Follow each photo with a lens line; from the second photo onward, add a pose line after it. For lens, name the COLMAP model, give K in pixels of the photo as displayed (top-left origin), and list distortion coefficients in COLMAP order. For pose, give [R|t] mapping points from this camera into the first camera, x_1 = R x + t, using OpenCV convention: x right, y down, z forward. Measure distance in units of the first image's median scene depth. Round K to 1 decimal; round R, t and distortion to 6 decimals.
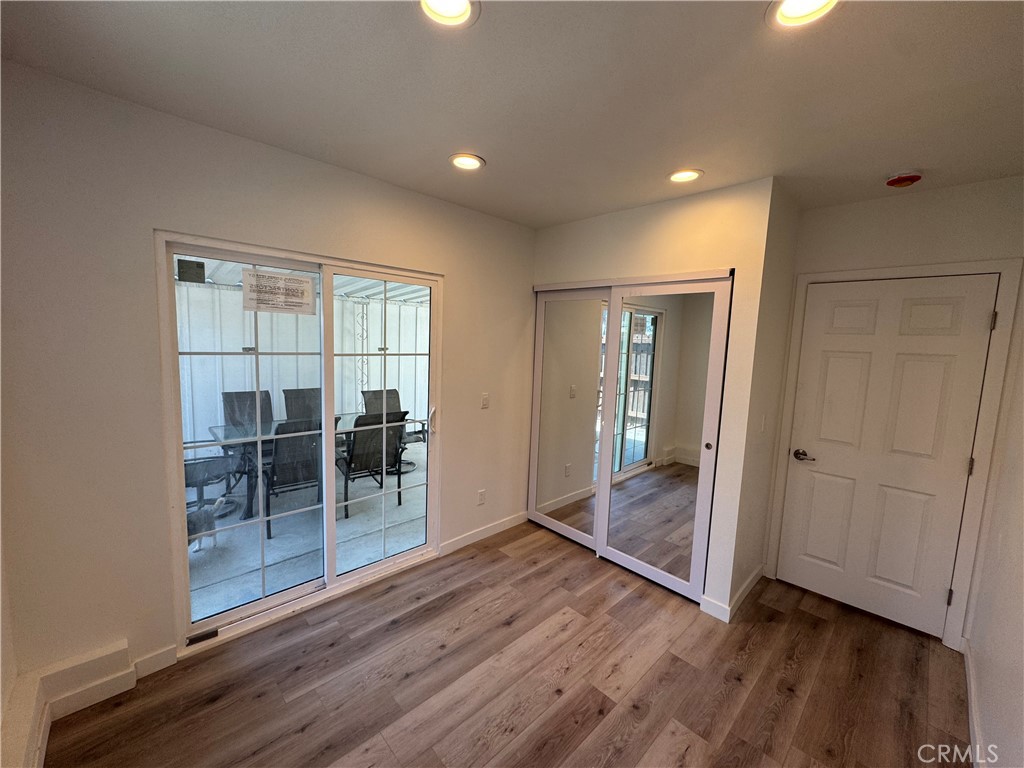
lens RADIAL K [[407.1, 0, 513.8], [0, 407.1, 383.3], [0, 0, 1]] dist [-0.001183, -0.000008]
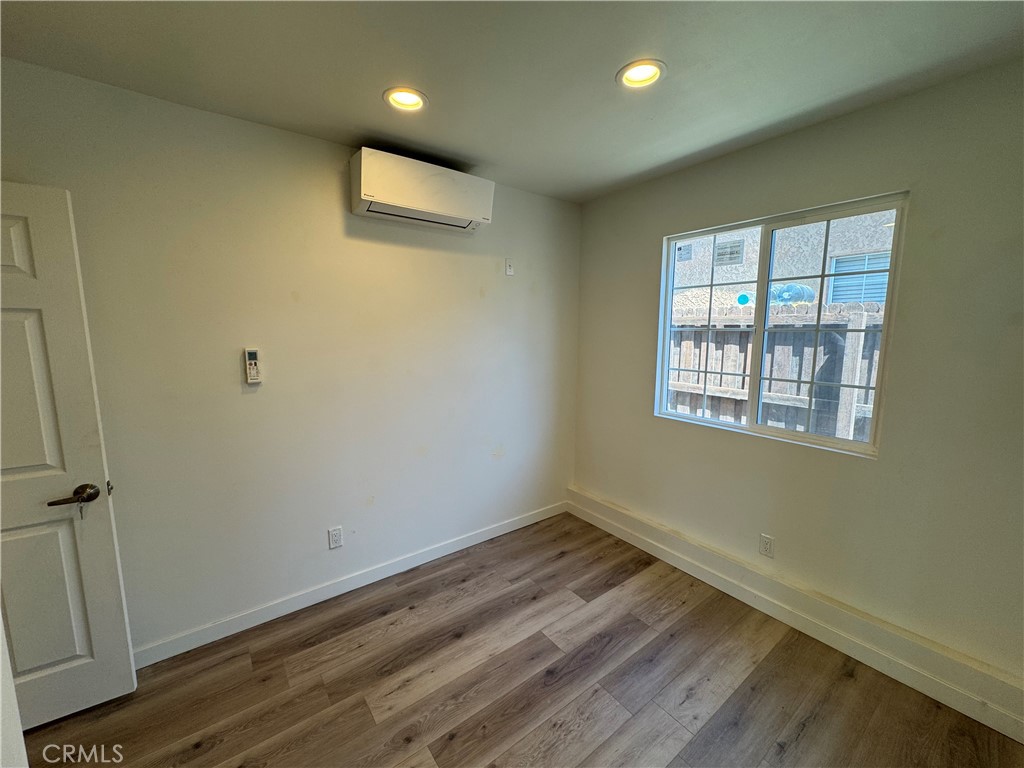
lens RADIAL K [[407.1, 0, 513.8], [0, 407.1, 383.3], [0, 0, 1]] dist [-0.001183, -0.000008]
pose [[-0.991832, -0.057240, 0.113990, 0.027144], [-0.028515, 0.970540, 0.239247, -0.151029], [-0.124327, 0.234042, -0.964244, 1.730367]]
